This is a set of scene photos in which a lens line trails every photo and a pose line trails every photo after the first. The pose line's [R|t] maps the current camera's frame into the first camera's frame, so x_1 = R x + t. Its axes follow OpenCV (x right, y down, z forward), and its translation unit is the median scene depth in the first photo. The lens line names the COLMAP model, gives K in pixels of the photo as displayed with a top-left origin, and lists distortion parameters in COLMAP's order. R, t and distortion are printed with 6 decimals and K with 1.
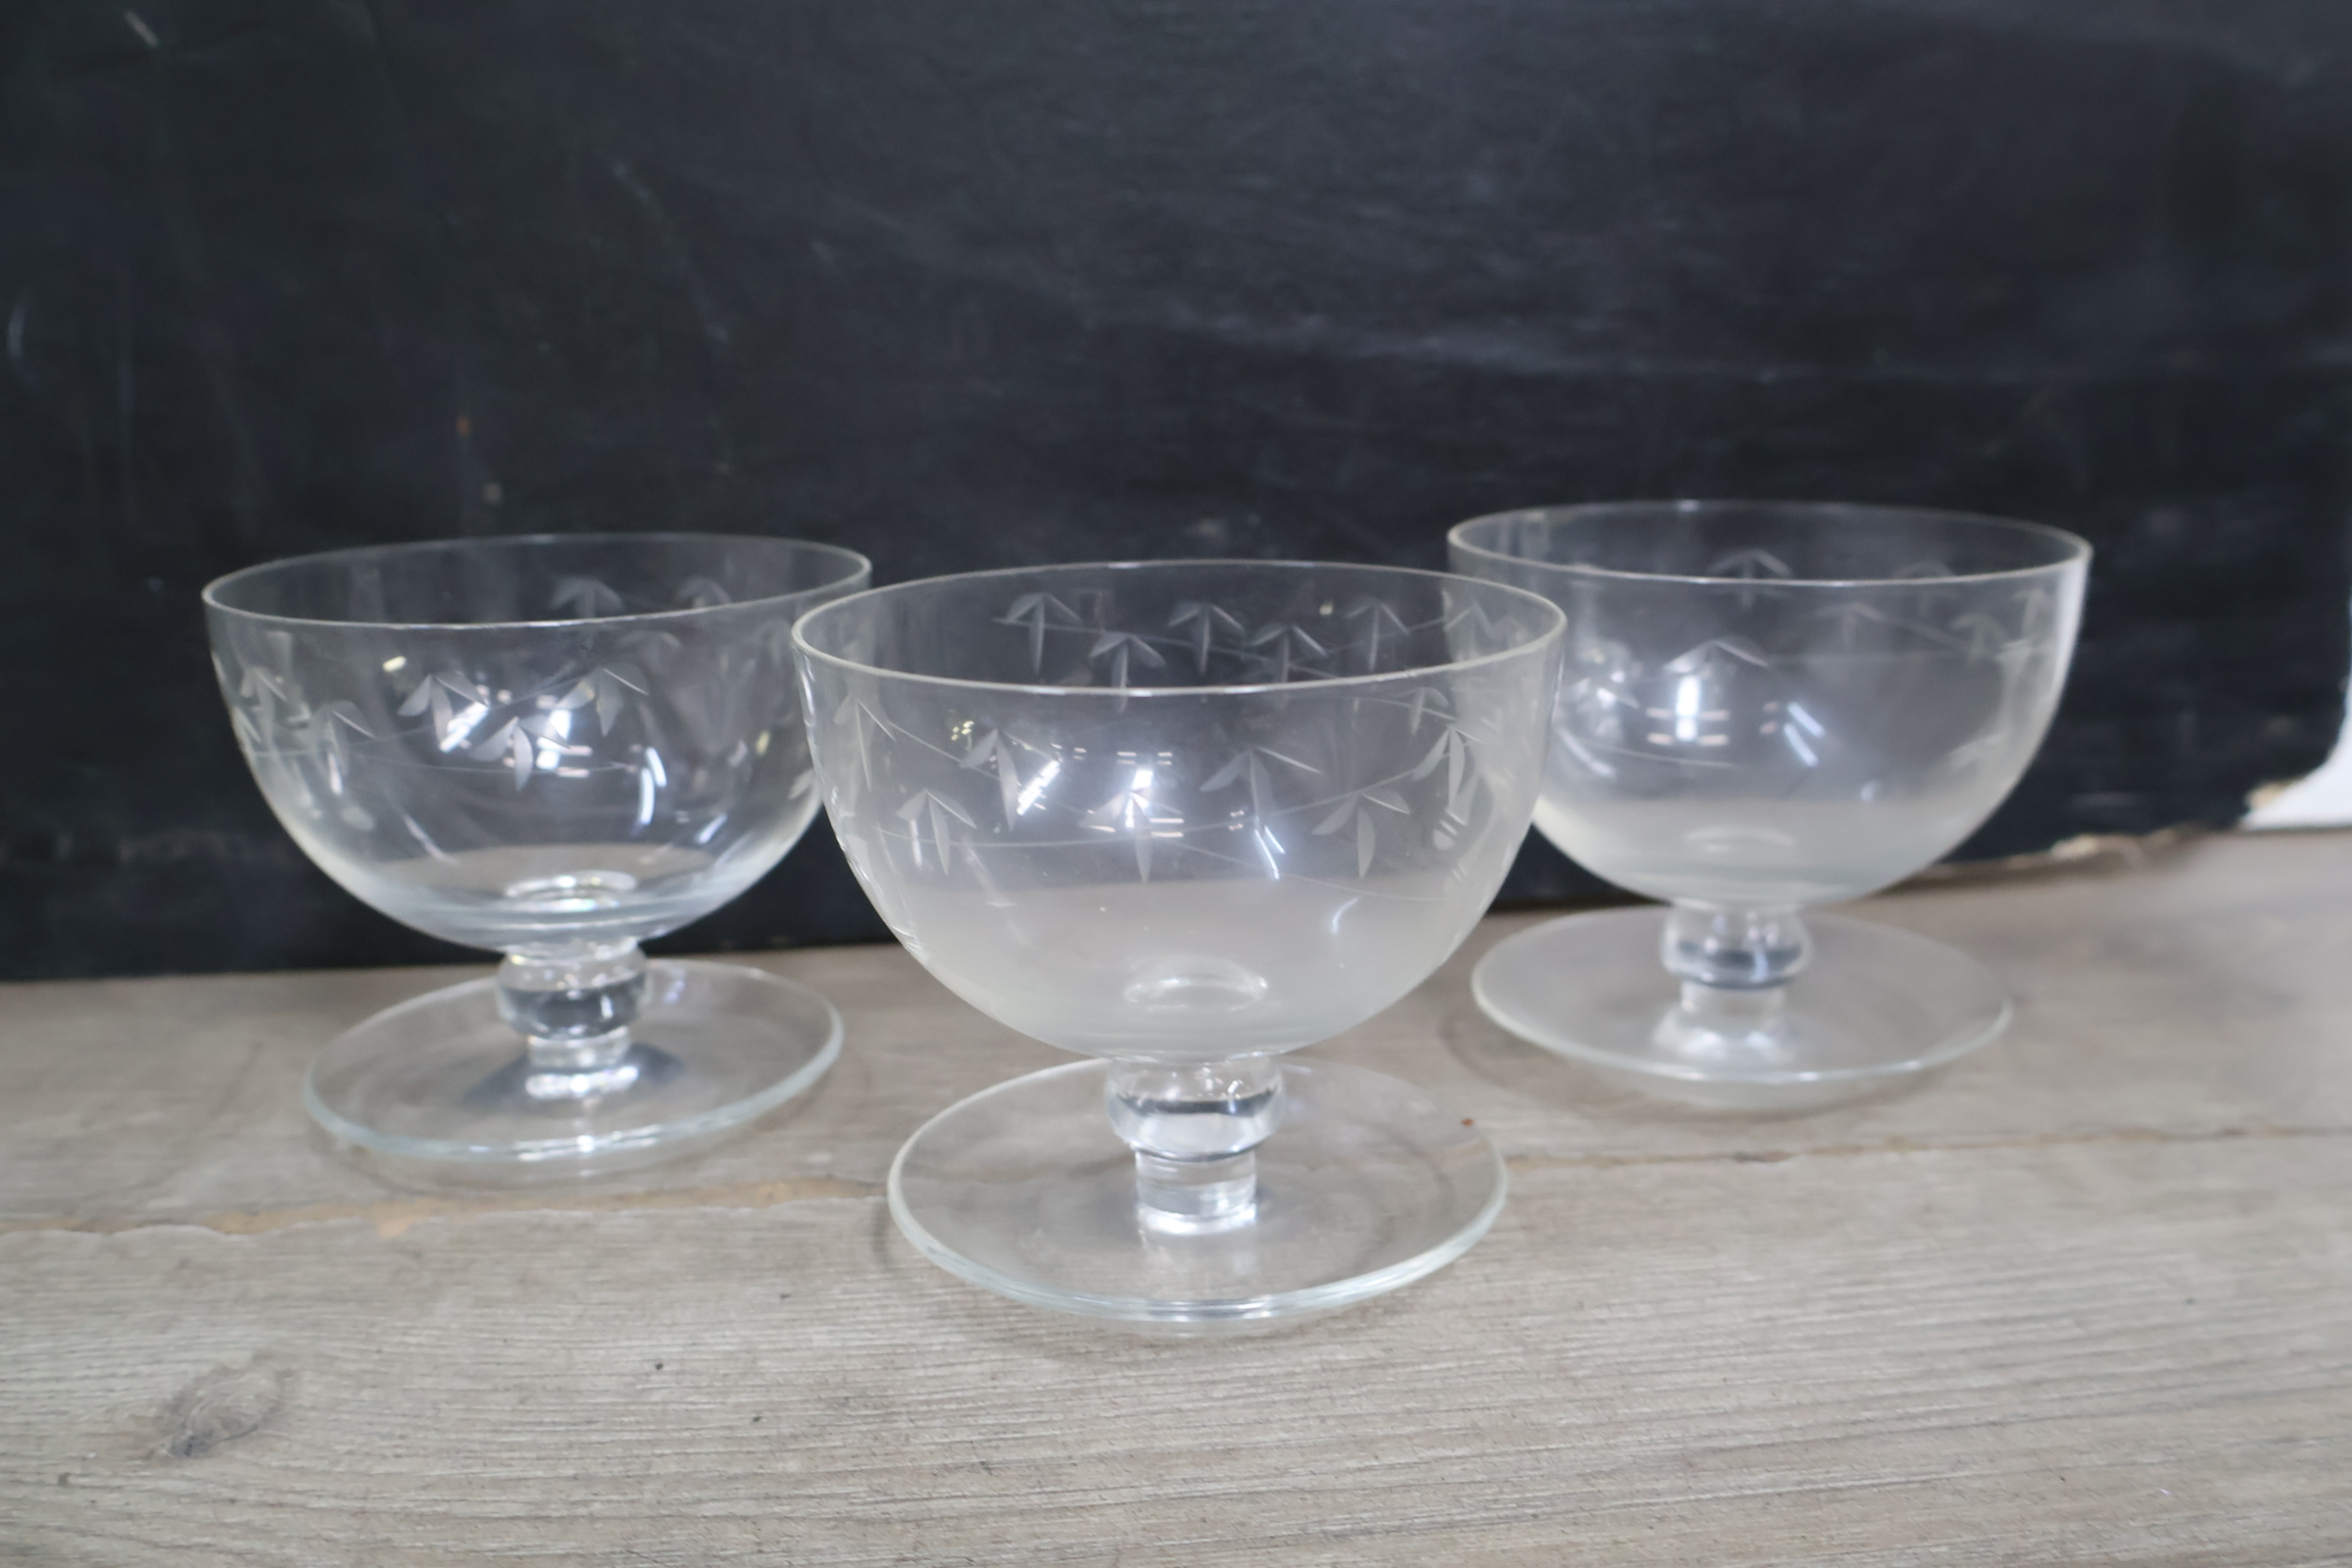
lens RADIAL K [[2100.3, 0, 1170.7], [0, 2100.3, 796.5], [0, 0, 1]] dist [0.017294, -0.006501]
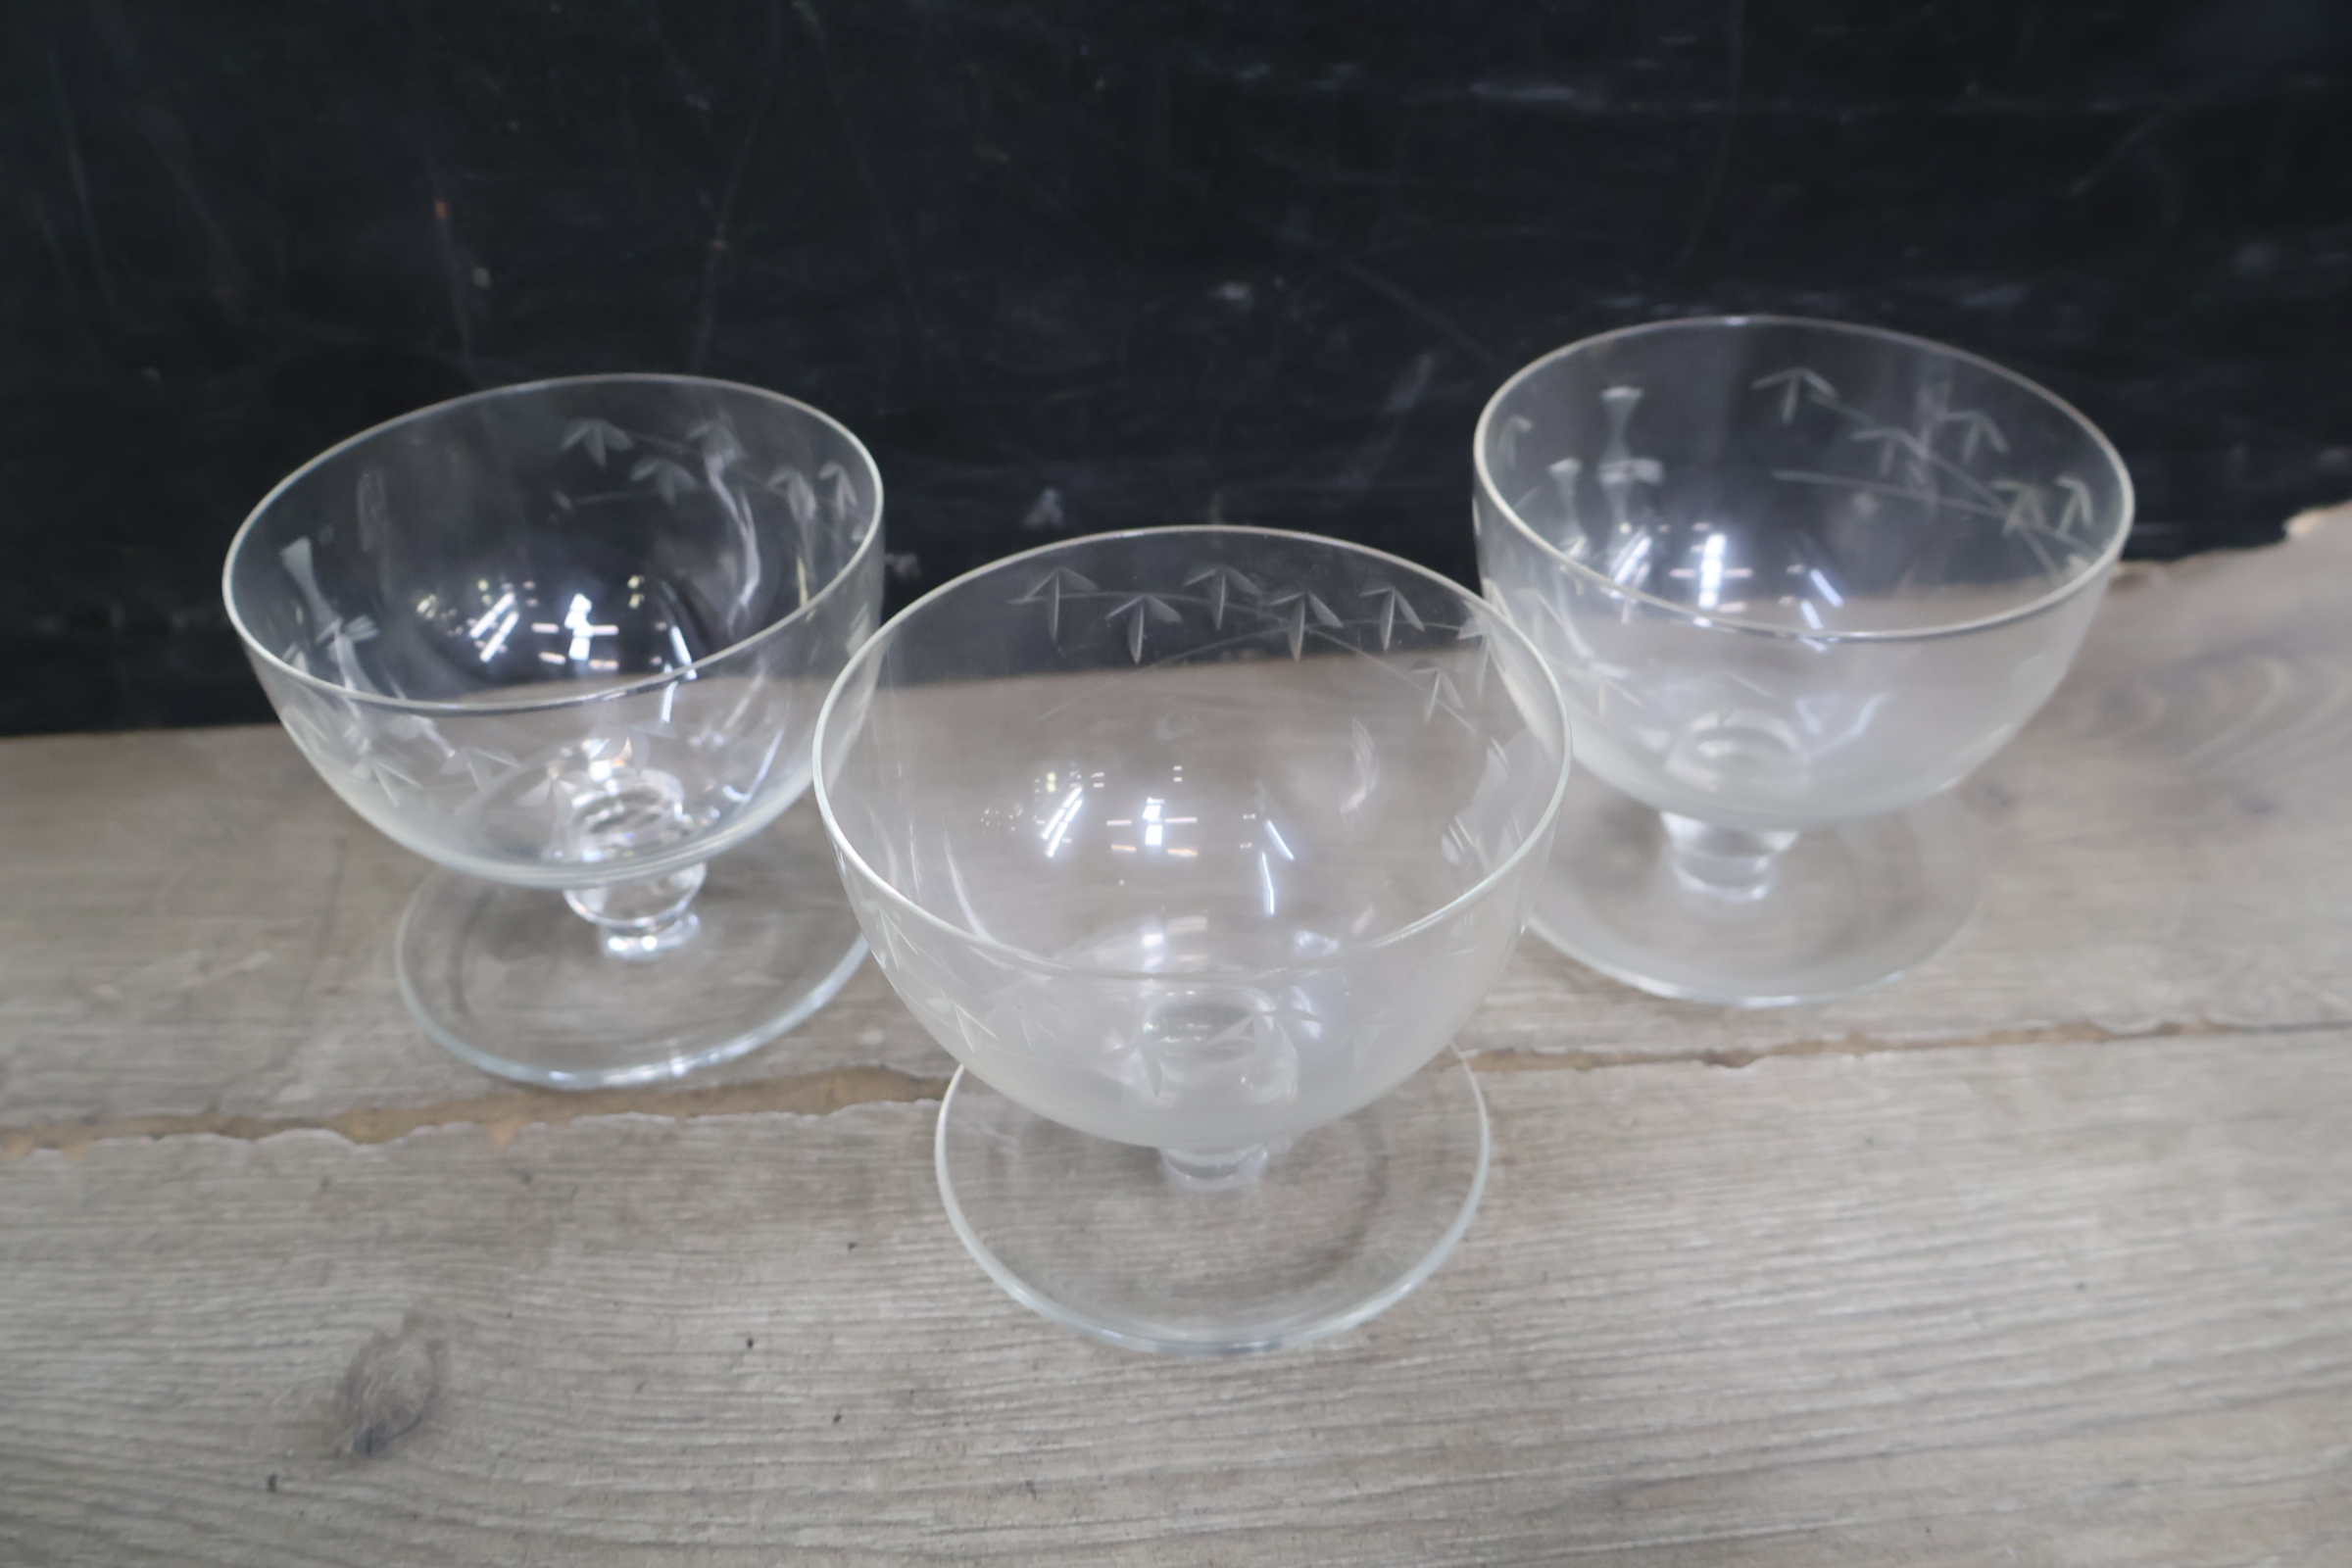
lens RADIAL K [[2100.3, 0, 1170.7], [0, 2100.3, 790.0], [0, 0, 1]] dist [0.017294, -0.006501]
pose [[0.999746, -0.001134, -0.022526, 0.018566], [0.010185, 0.913811, 0.406013, -0.505445], [0.020124, -0.406139, 0.913590, 0.062311]]
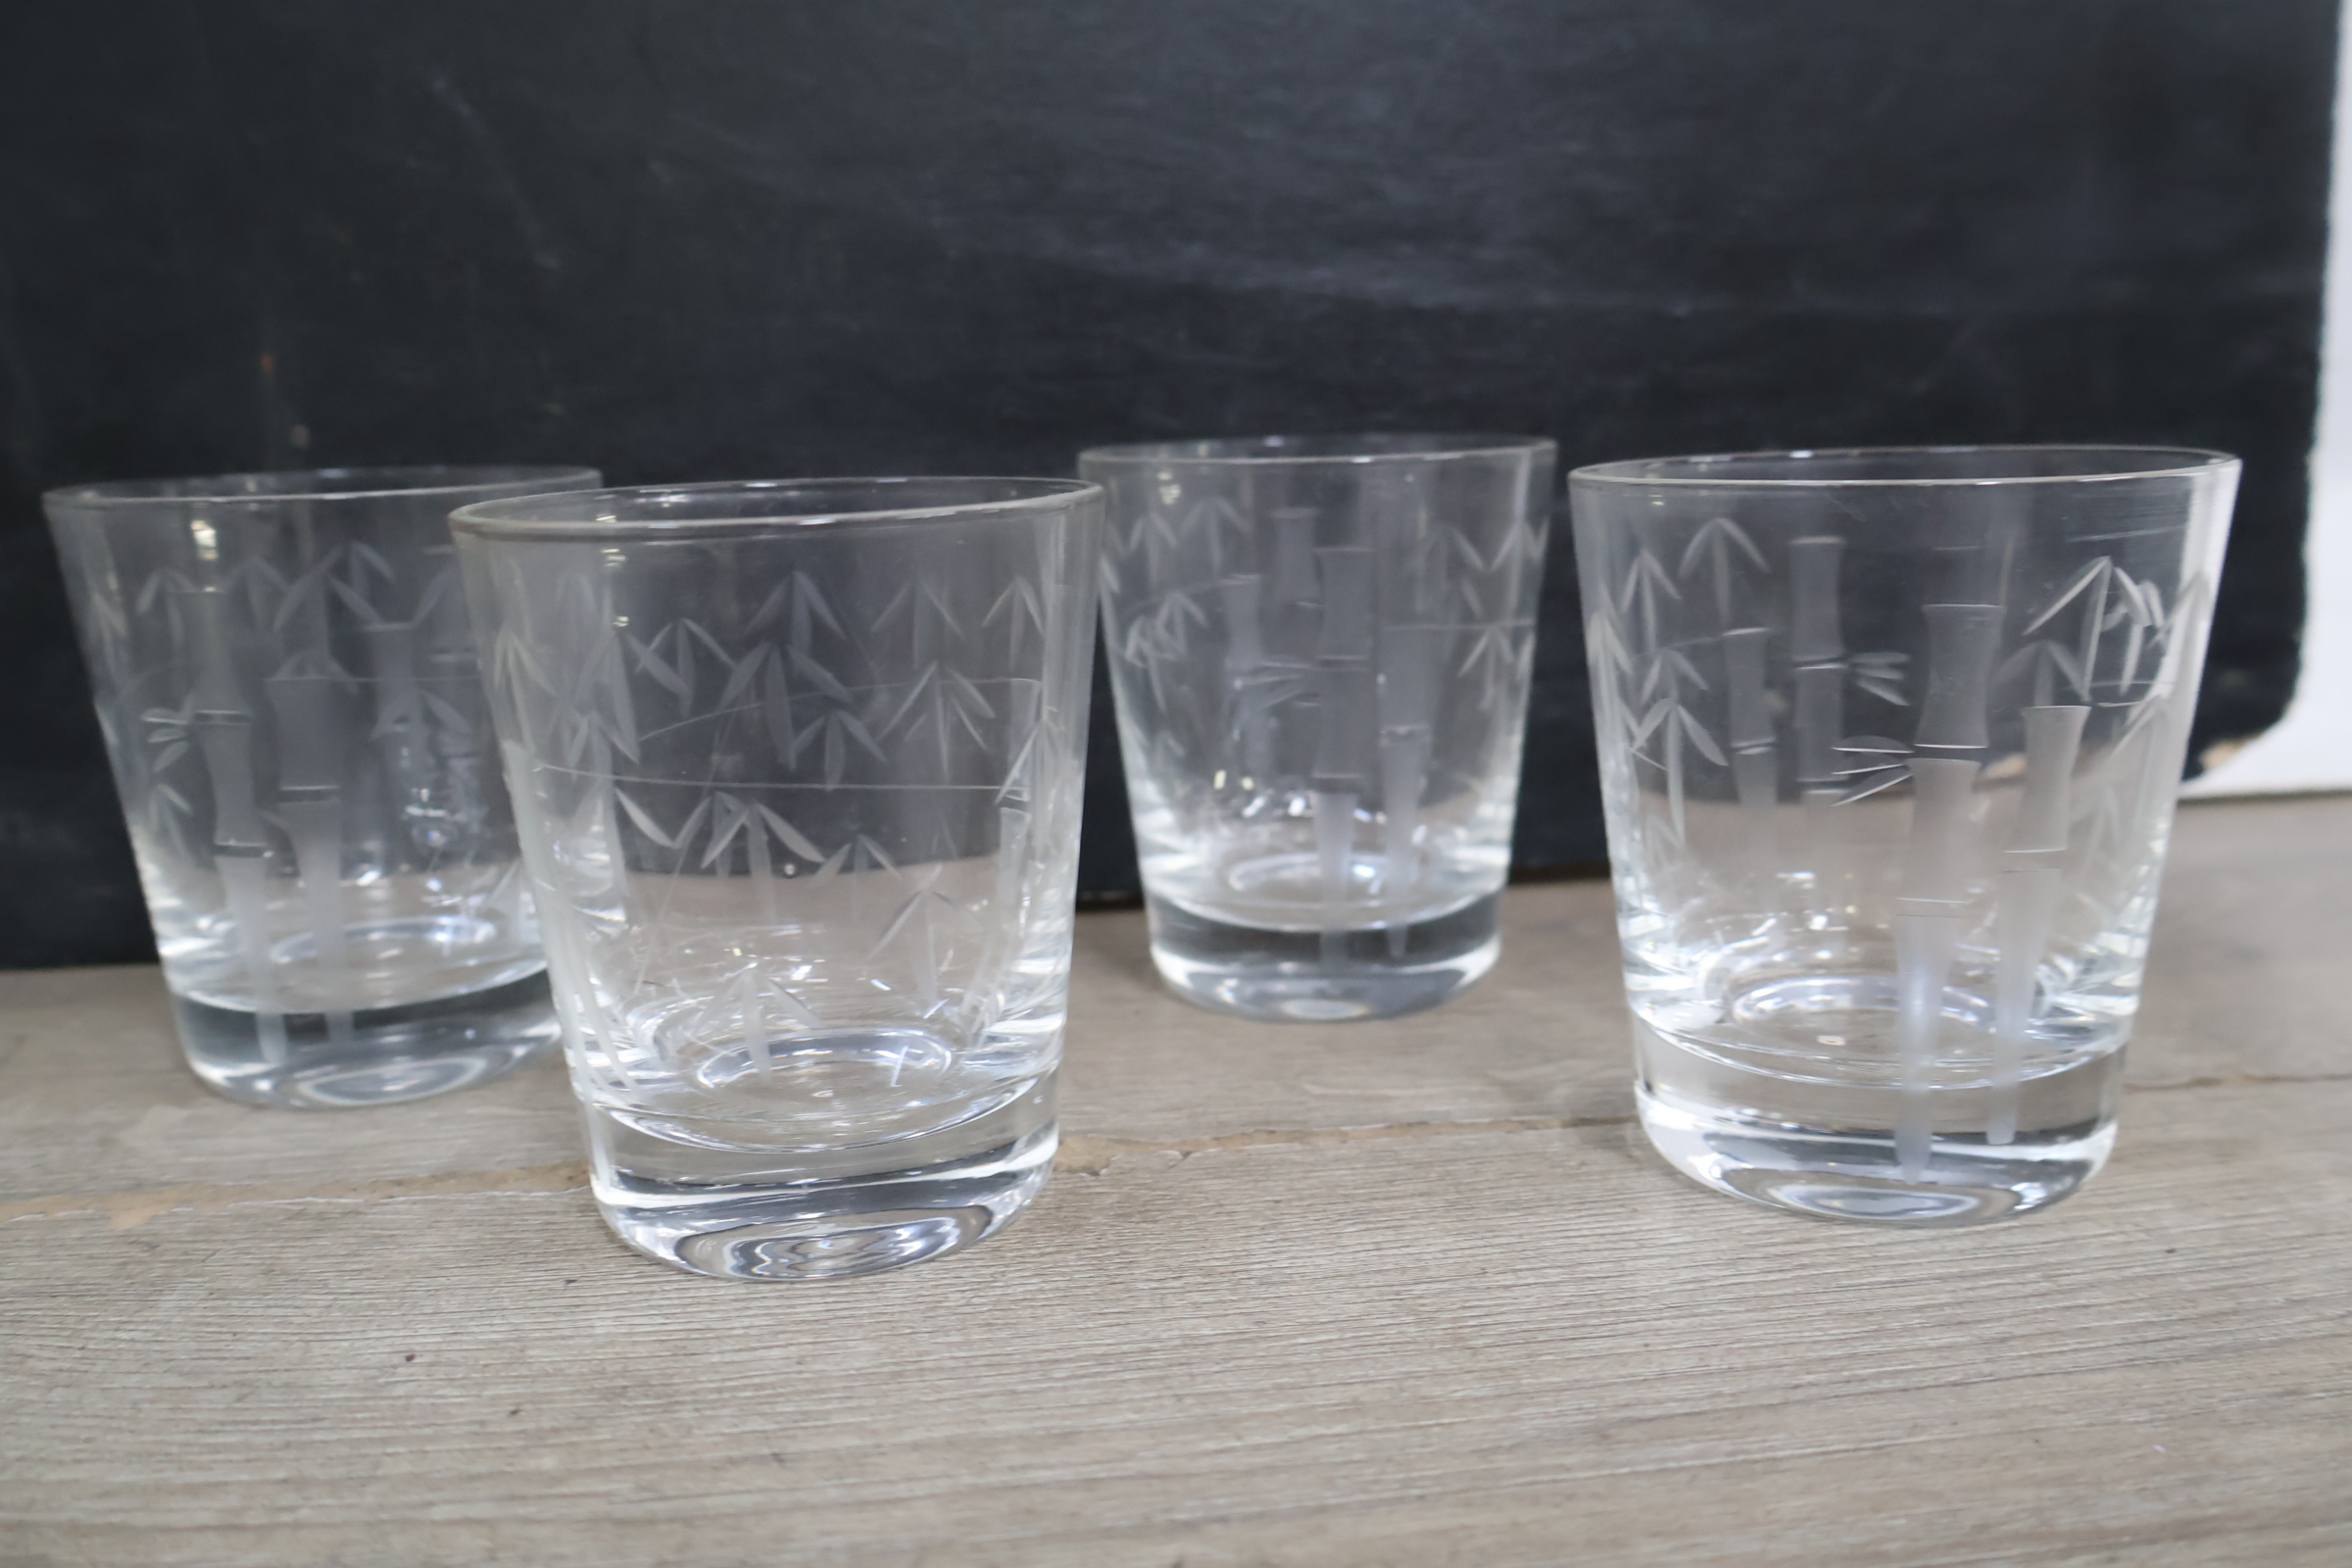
lens RADIAL K [[2100.3, 0, 1173.2], [0, 2100.3, 778.1], [0, 0, 1]] dist [0.017294, -0.006501]
pose [[0.999564, -0.011442, 0.027205, 0.048448], [0.012692, 0.998850, -0.046232, 0.082239], [-0.026645, 0.046557, 0.998560, 0.131100]]
